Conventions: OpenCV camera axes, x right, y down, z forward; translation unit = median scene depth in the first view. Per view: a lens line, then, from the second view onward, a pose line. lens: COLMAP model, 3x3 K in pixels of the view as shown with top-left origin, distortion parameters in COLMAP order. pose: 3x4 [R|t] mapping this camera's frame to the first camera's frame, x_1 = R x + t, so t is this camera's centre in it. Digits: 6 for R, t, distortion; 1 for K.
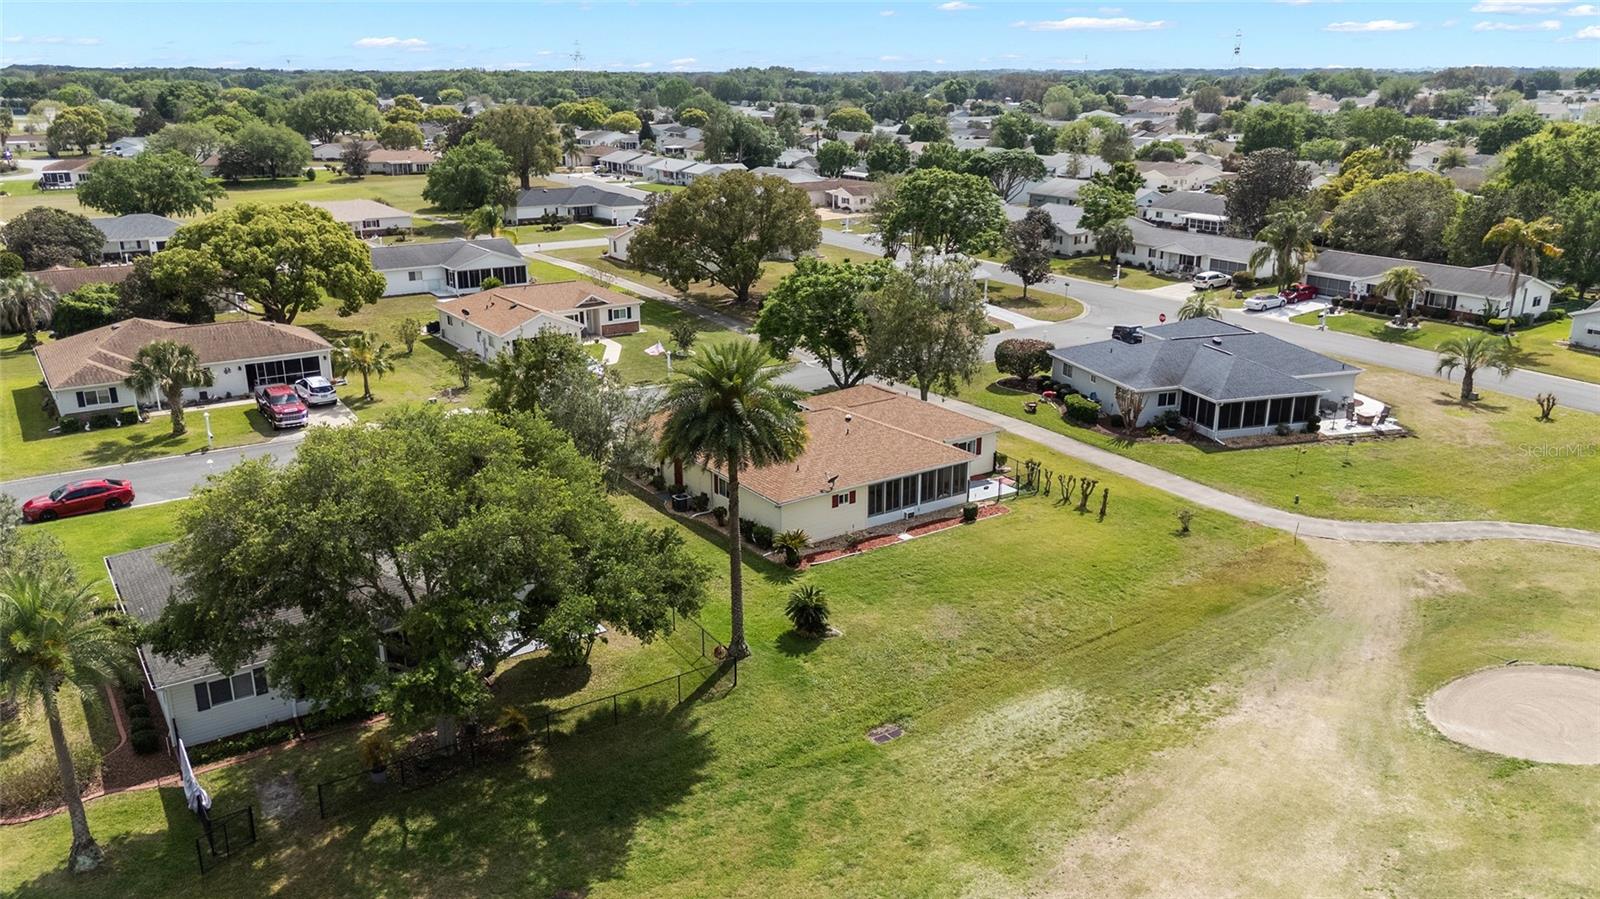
lens RADIAL K [[1183.2, 0, 798.1], [0, 1183.2, 482.8], [0, 0, 1]] dist [0.054549, -0.055790]
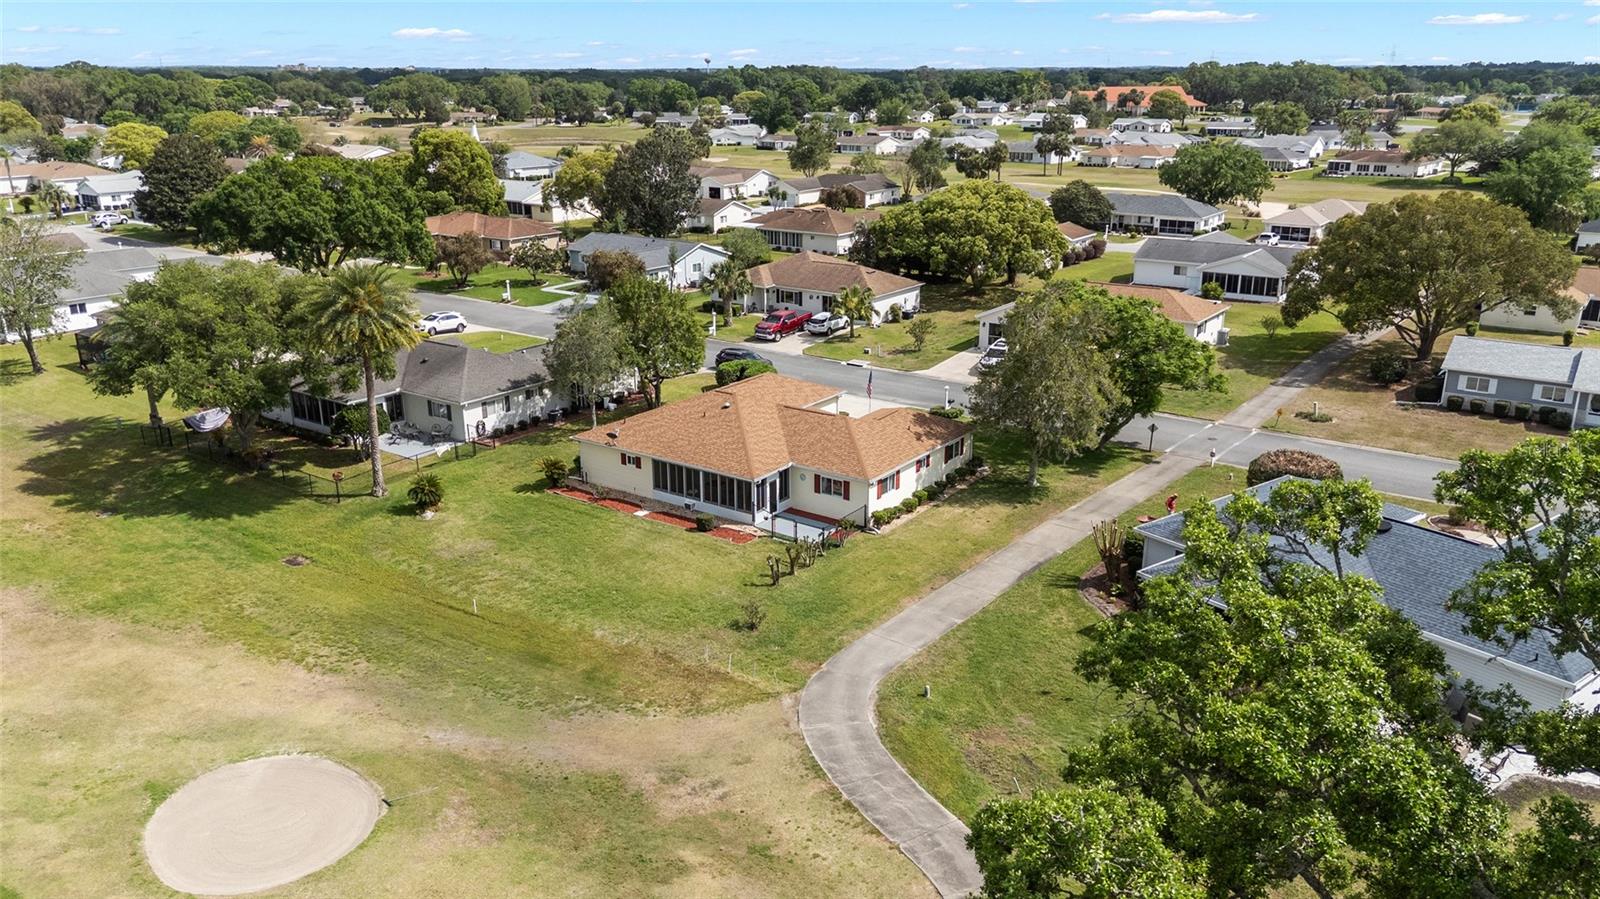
lens RADIAL K [[1180.3, 0, 800.0], [0, 1180.3, 449.5], [0, 0, 1]] dist [0.058545, -0.059574]
pose [[0.340660, 0.285548, -0.895775, 0.830140], [-0.305351, 0.934717, 0.181837, -0.188293], [0.889220, 0.211581, 0.405613, 0.538967]]
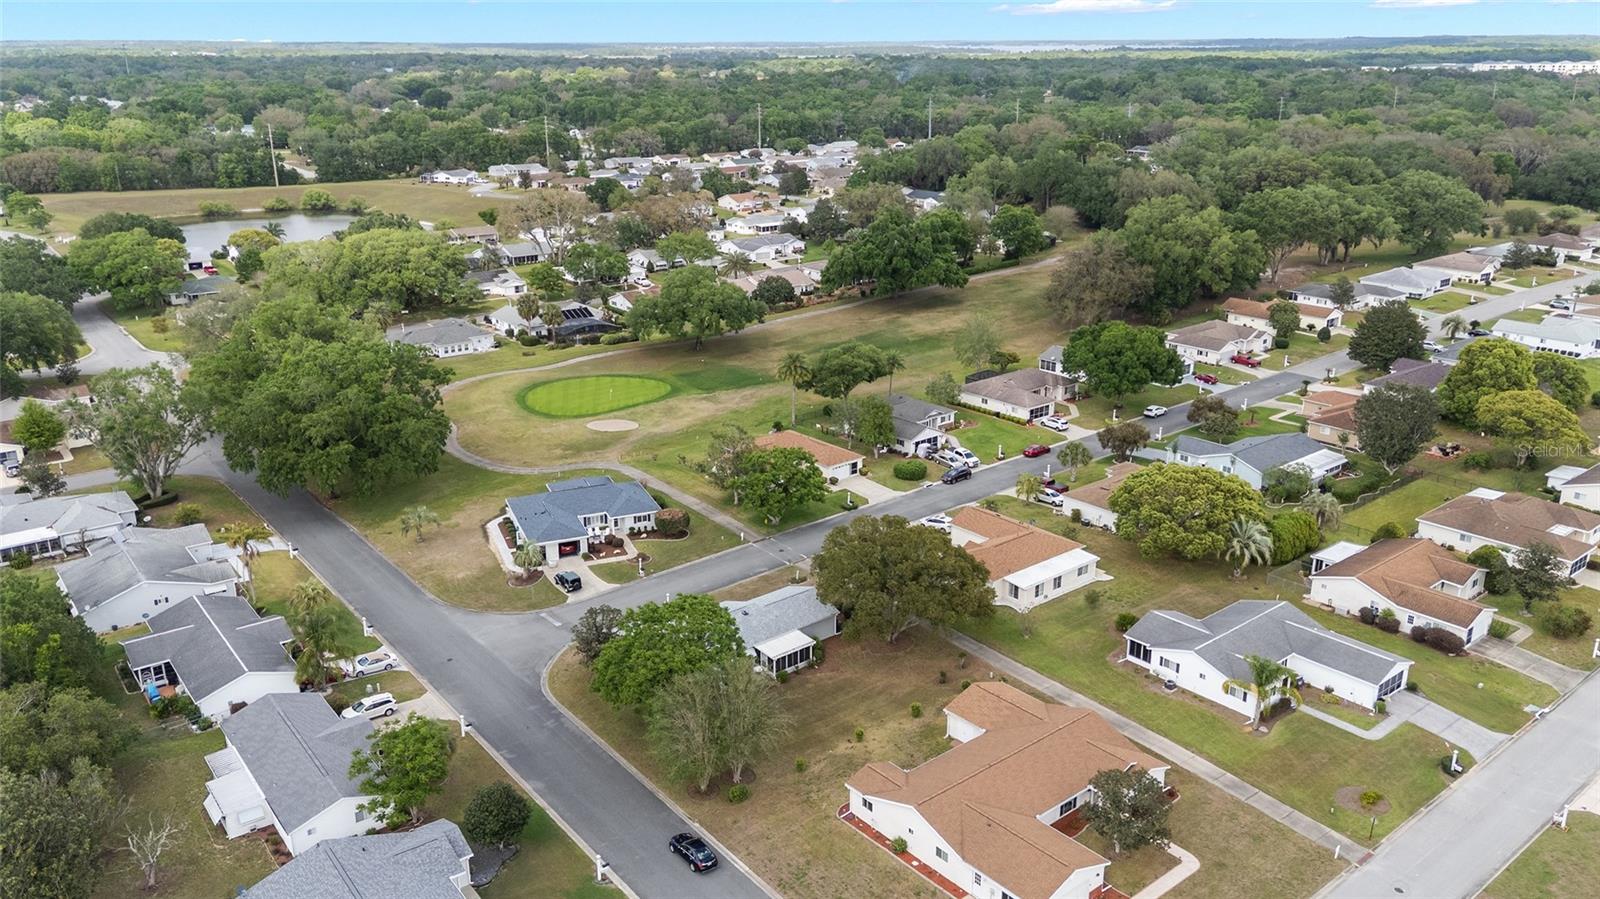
lens RADIAL K [[1218.3, 0, 800.0], [0, 1218.3, 449.5], [0, 0, 1]] dist [0.063683, -0.002196]
pose [[-0.995528, 0.034129, -0.088088, 0.186797], [-0.026449, 0.794469, 0.606728, -1.470121], [0.090691, 0.606345, -0.790014, 2.739710]]
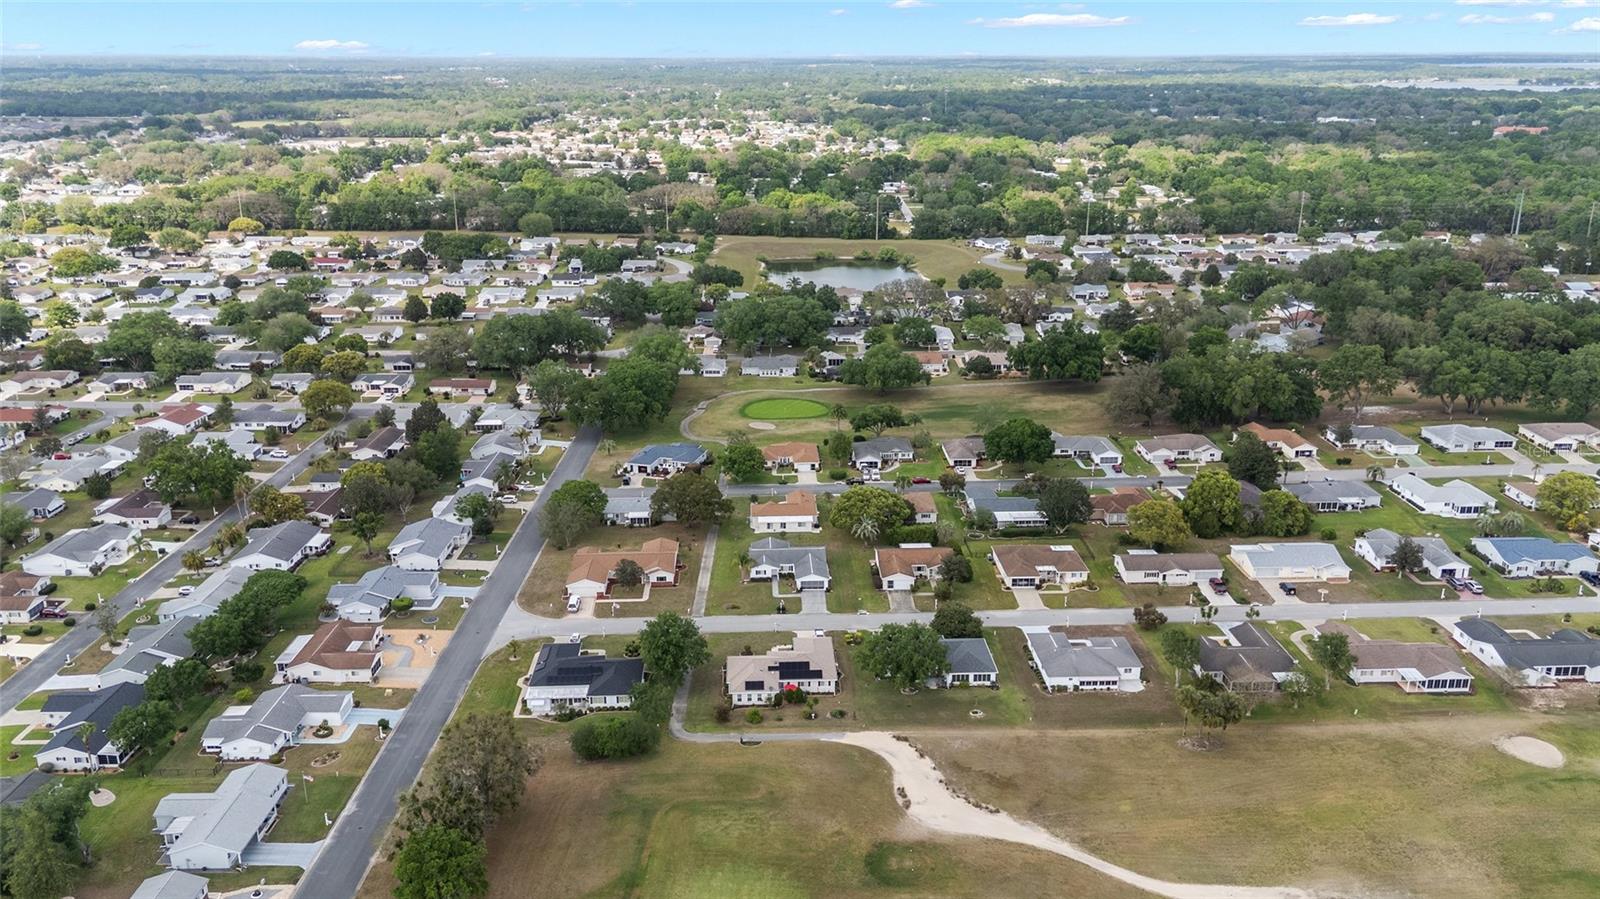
lens RADIAL K [[1196.9, 0, 798.8], [0, 1196.9, 471.3], [0, 0, 1]] dist [0.030896, -0.003314]
pose [[-0.849119, -0.166888, 0.501144, -2.244549], [0.176275, 0.804847, 0.566700, -2.476737], [-0.497919, 0.569535, -0.653992, 3.791254]]
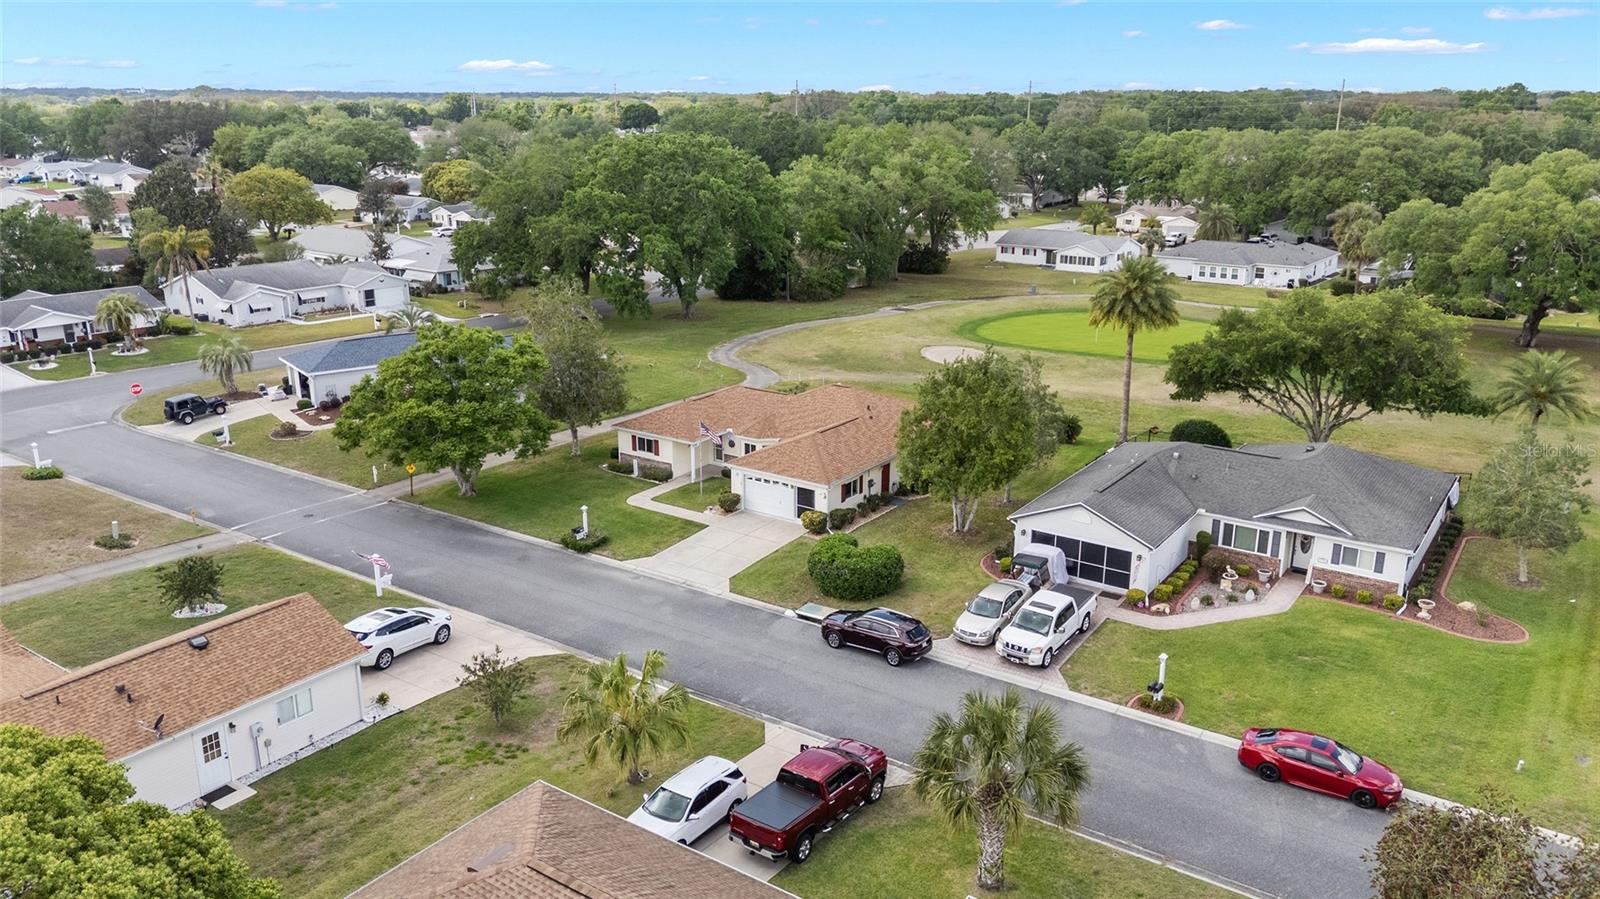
lens RADIAL K [[1163.3, 0, 800.0], [0, 1163.3, 449.5], [0, 0, 1]] dist [0.077295, -0.092731]
pose [[-0.353519, -0.267016, 0.896508, -0.859775], [0.306368, 0.872484, 0.380671, -0.386080], [-0.883834, 0.409236, -0.226635, 1.107740]]
